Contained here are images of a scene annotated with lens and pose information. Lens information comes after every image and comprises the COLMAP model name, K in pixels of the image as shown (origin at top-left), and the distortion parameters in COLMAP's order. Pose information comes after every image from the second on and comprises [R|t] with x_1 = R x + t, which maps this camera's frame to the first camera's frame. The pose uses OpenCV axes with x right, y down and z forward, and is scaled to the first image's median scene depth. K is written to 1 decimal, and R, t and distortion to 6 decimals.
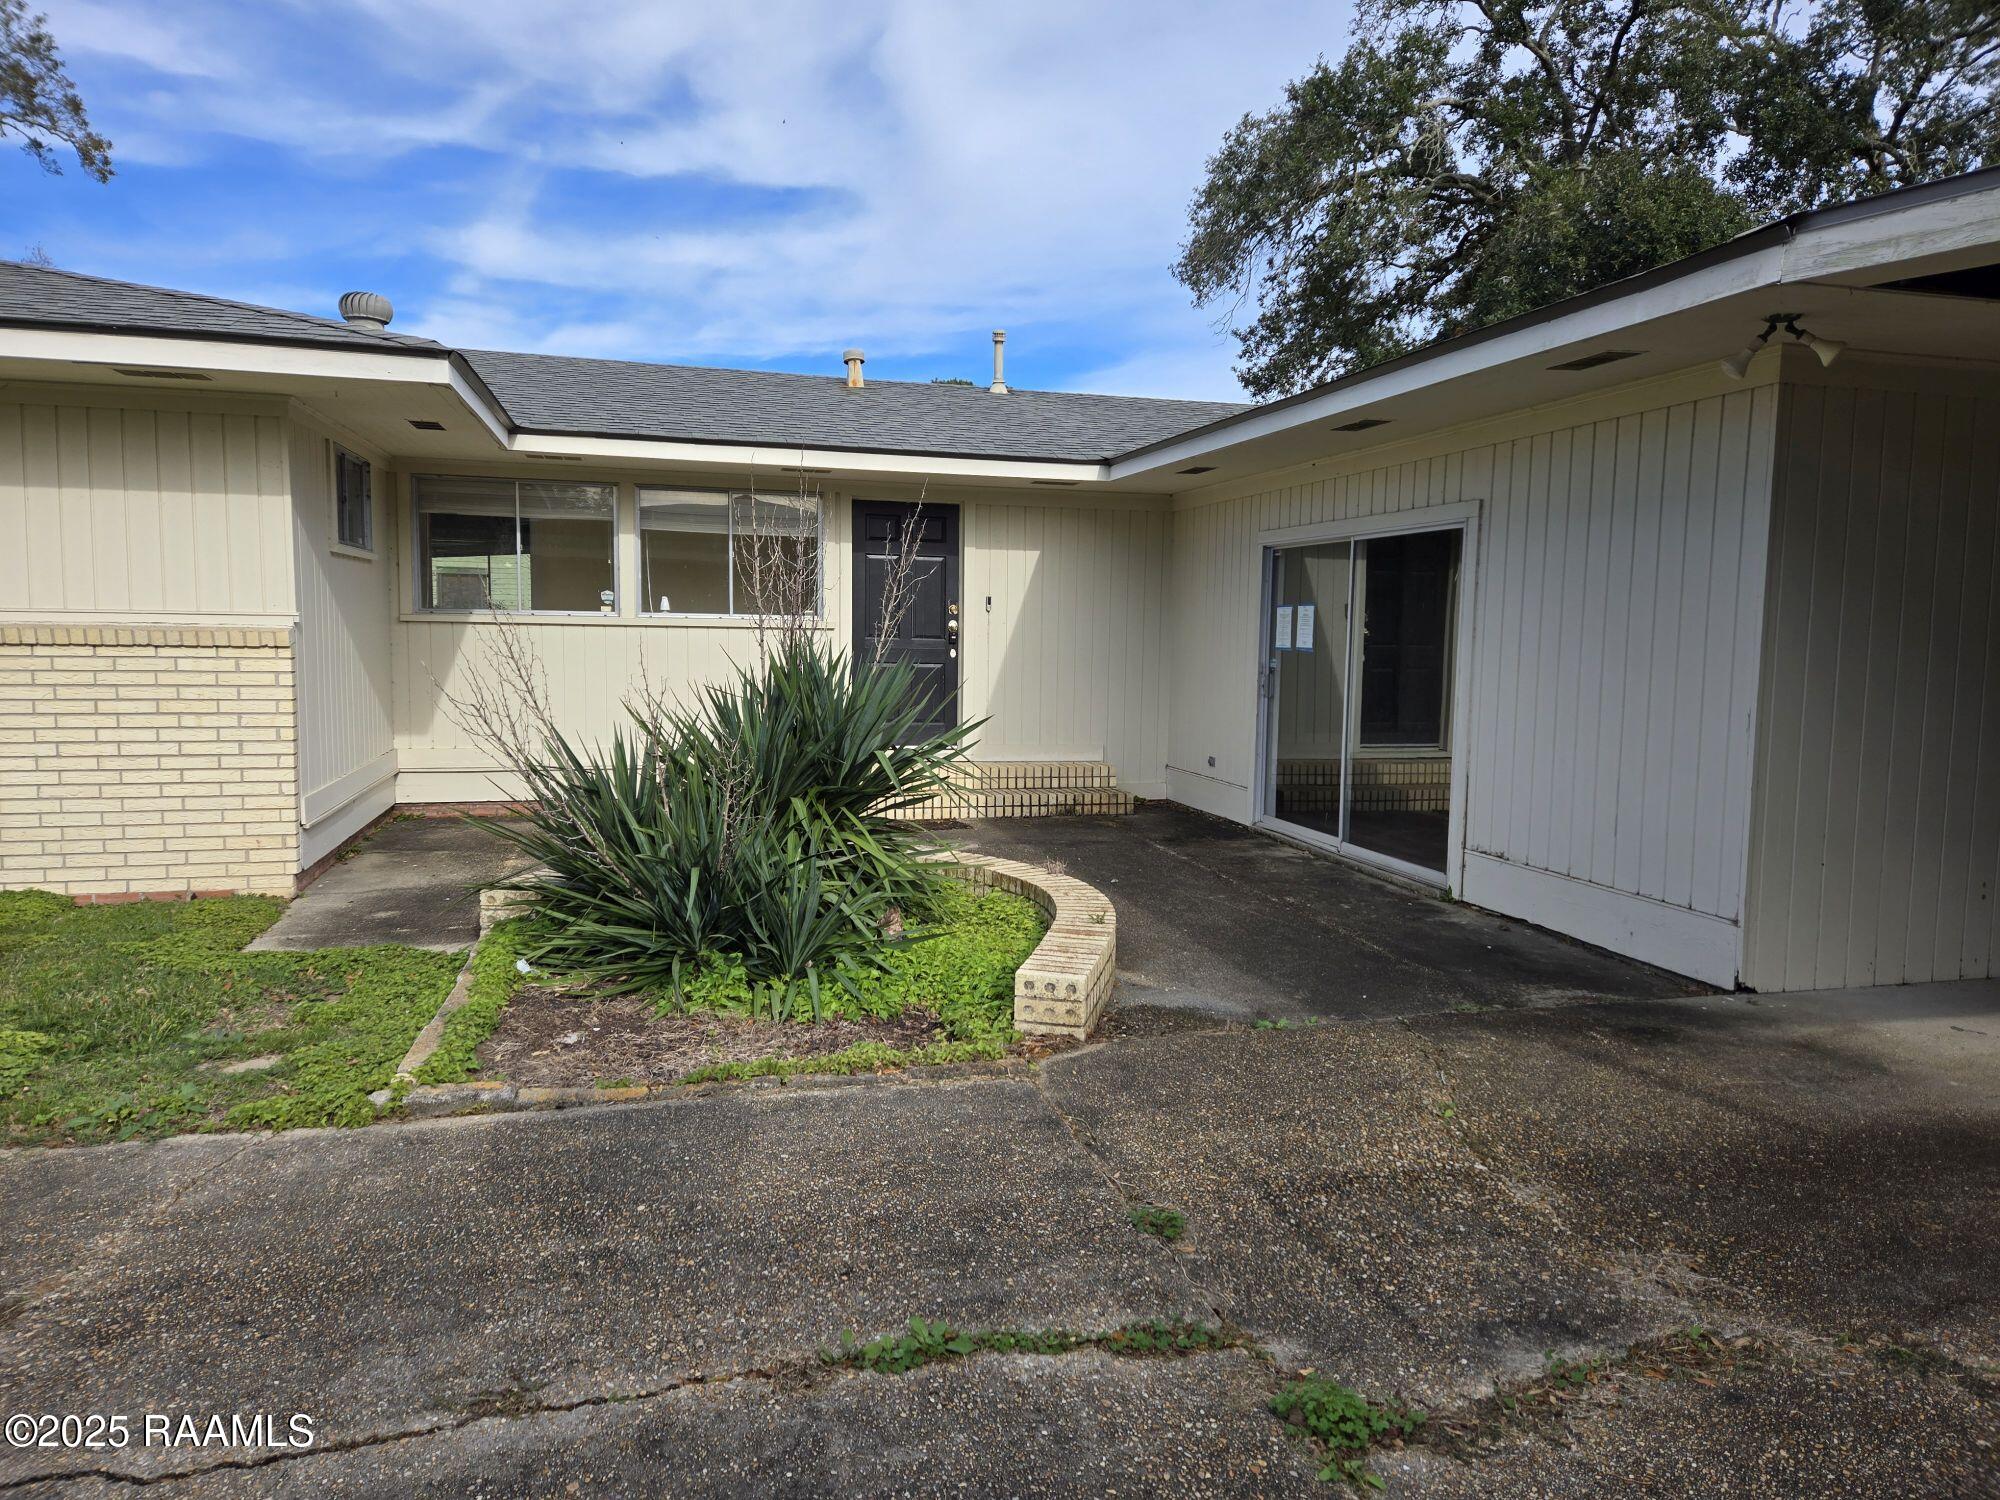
lens RADIAL K [[1334.1, 0, 998.6], [0, 1334.1, 753.3], [0, 0, 1]] dist [0.027002, -0.015305]
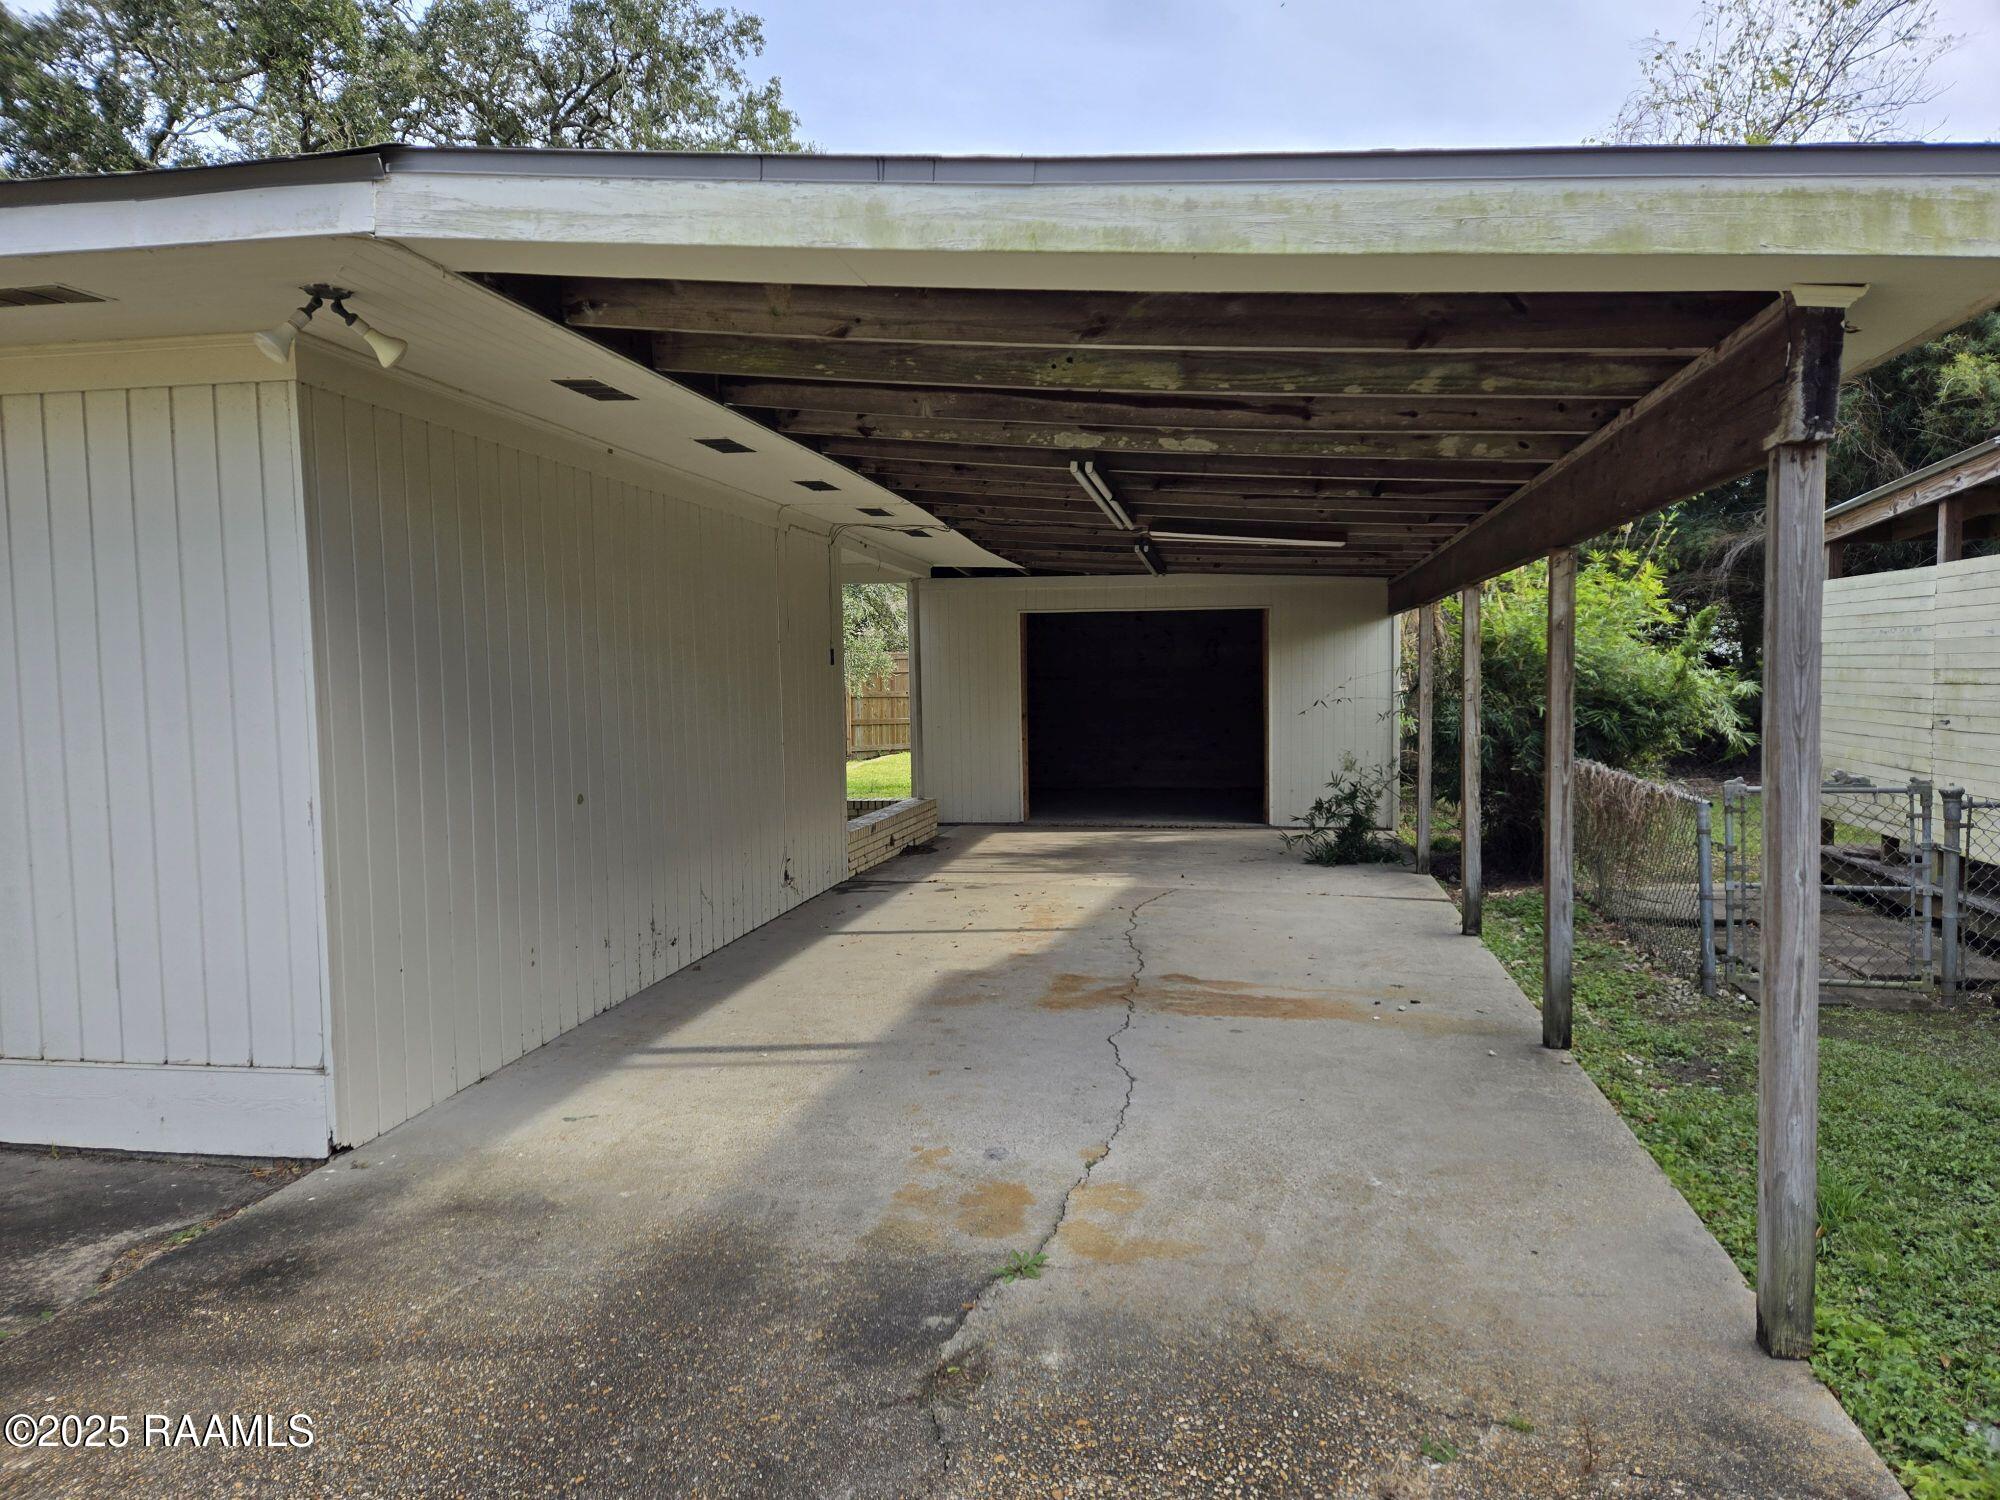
lens RADIAL K [[1334.1, 0, 1001.8], [0, 1334.1, 758.2], [0, 0, 1]] dist [0.027002, -0.015305]
pose [[0.414692, -0.082995, 0.906169, 0.026057], [0.105541, 0.993498, 0.042695, -0.051677], [-0.903820, 0.077933, 0.420755, 0.347688]]
